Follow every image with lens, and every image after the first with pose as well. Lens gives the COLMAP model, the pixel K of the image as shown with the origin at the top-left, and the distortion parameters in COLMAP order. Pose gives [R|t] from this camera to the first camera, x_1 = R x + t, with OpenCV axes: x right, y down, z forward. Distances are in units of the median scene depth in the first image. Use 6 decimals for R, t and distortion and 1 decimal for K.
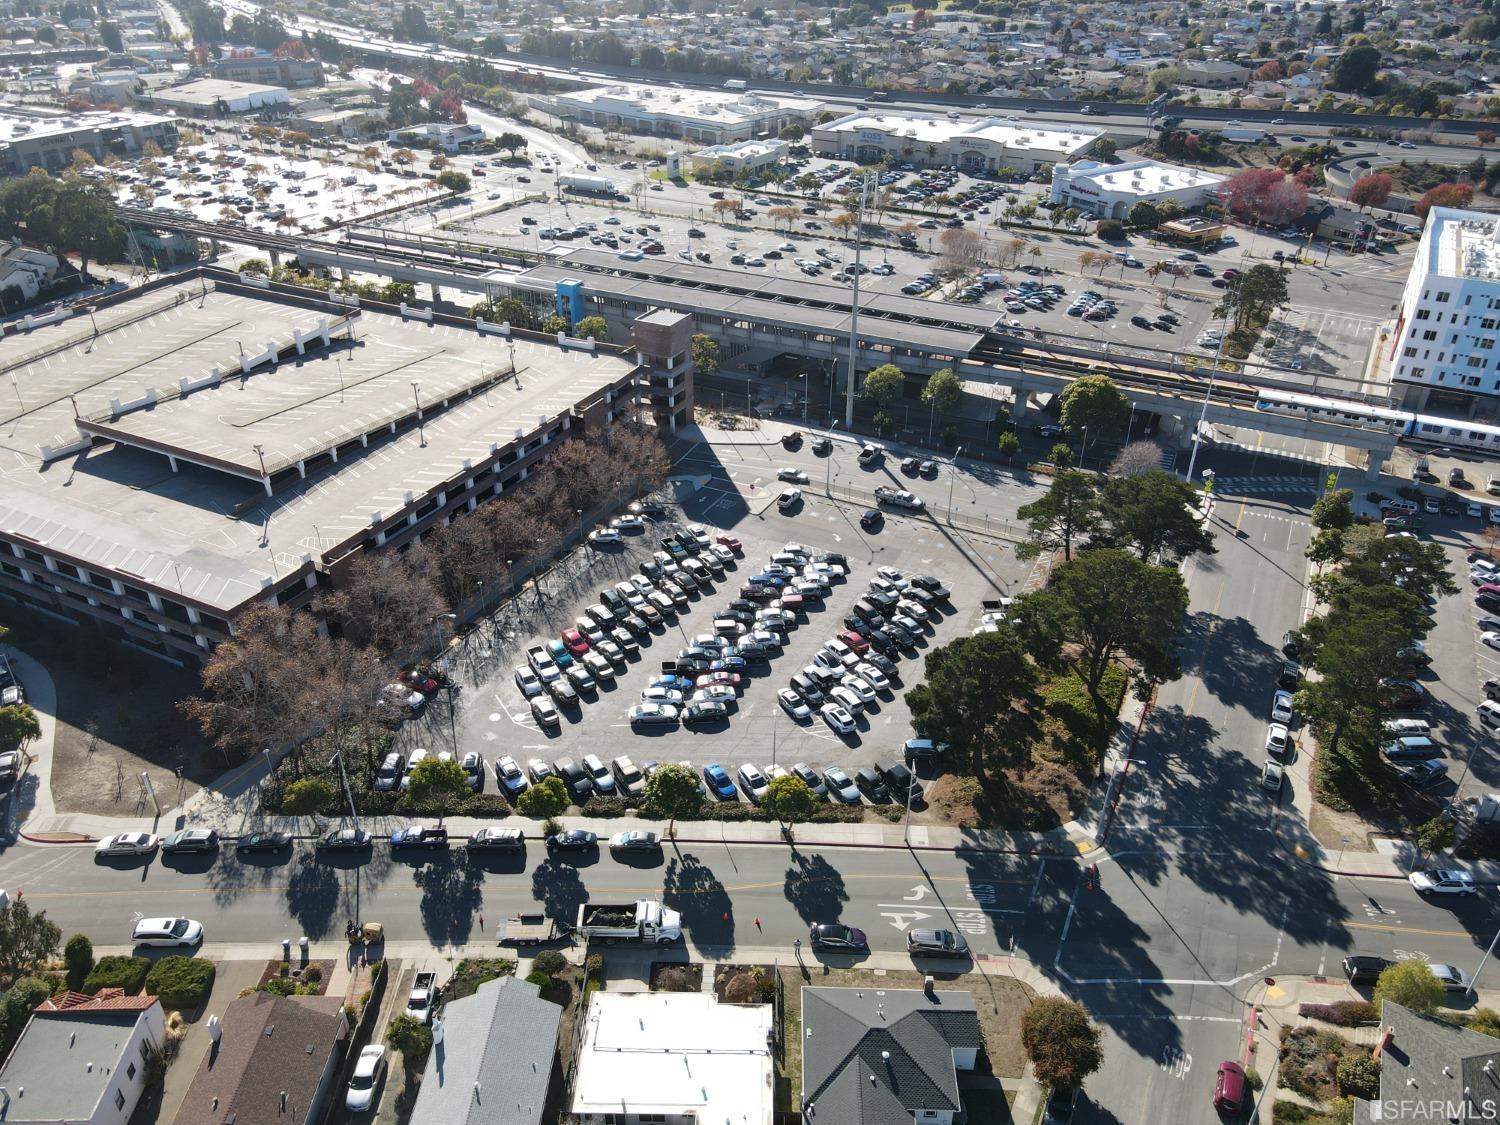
lens RADIAL K [[1050.7, 0, 750.0], [0, 1050.7, 562.5], [0, 0, 1]] dist [0.025312, 0.010338]
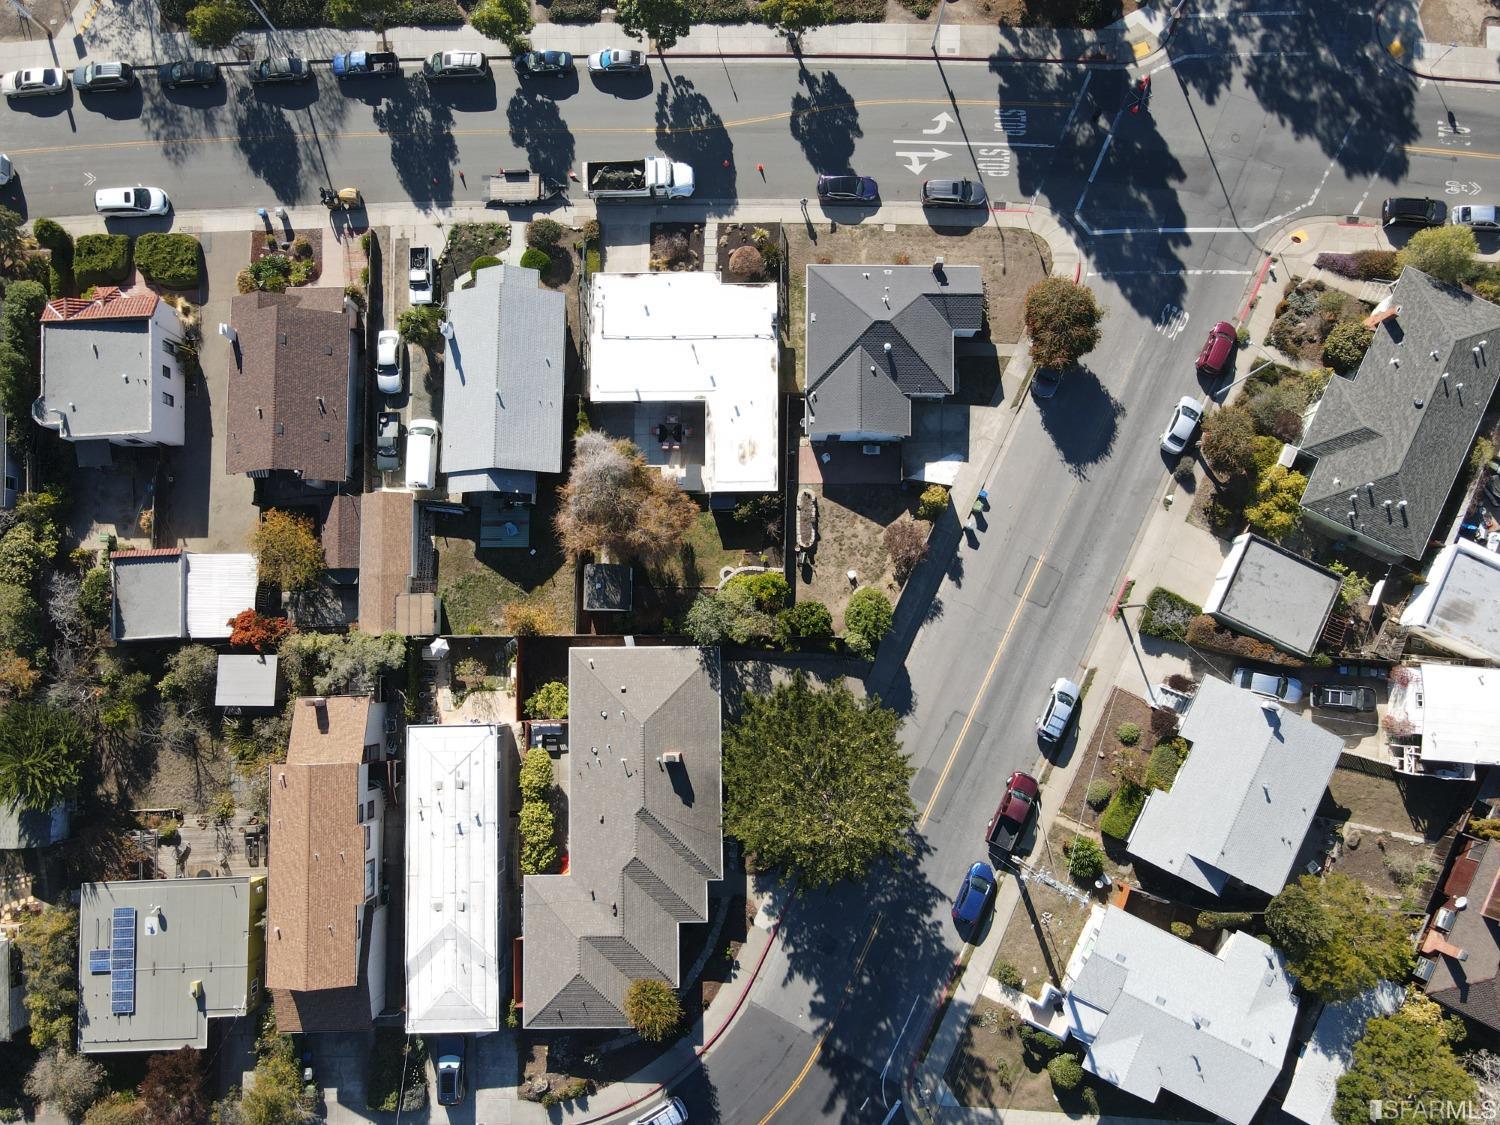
lens RADIAL K [[1050.7, 0, 750.0], [0, 1050.7, 562.5], [0, 0, 1]] dist [0.025312, 0.010338]
pose [[0.999619, -0.020405, -0.018567, 0.007959], [0.027324, 0.639382, 0.768403, -0.153301], [-0.003808, -0.768618, 0.639697, 0.152603]]
